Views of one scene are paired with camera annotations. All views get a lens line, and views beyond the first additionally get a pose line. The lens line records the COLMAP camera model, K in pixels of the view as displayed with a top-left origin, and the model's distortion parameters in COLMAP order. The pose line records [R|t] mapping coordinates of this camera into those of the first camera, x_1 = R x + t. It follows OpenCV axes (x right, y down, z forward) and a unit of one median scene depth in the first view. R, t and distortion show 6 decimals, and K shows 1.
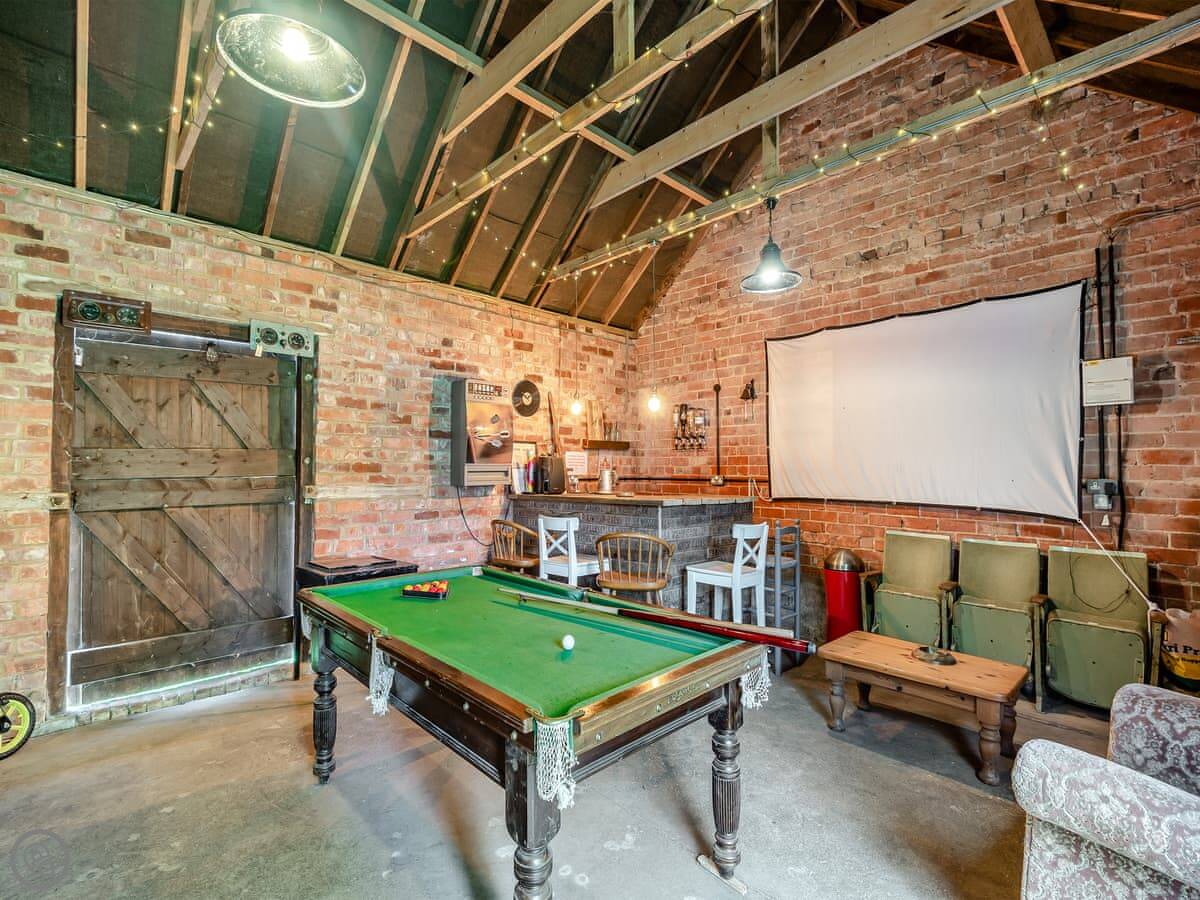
lens RADIAL K [[555.4, 0, 600.0], [0, 555.4, 450.0], [0, 0, 1]] dist [-0.001183, -0.000380]
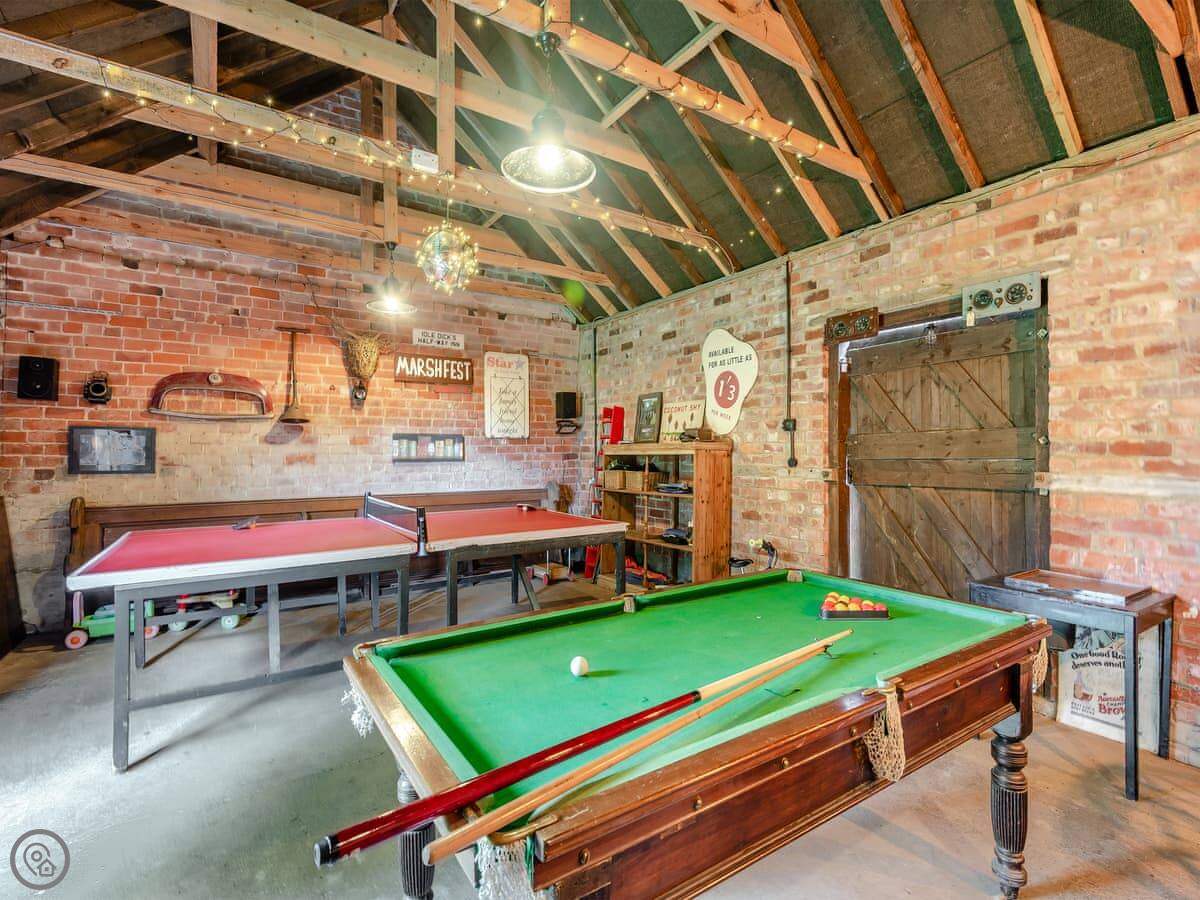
lens RADIAL K [[555.4, 0, 600.0], [0, 555.4, 450.0], [0, 0, 1]] dist [-0.001183, -0.000380]
pose [[-0.187723, -0.011877, -0.982150, 0.360922], [0.022981, 0.999600, -0.016480, 0.032119], [0.981953, -0.025664, -0.187375, 0.540362]]
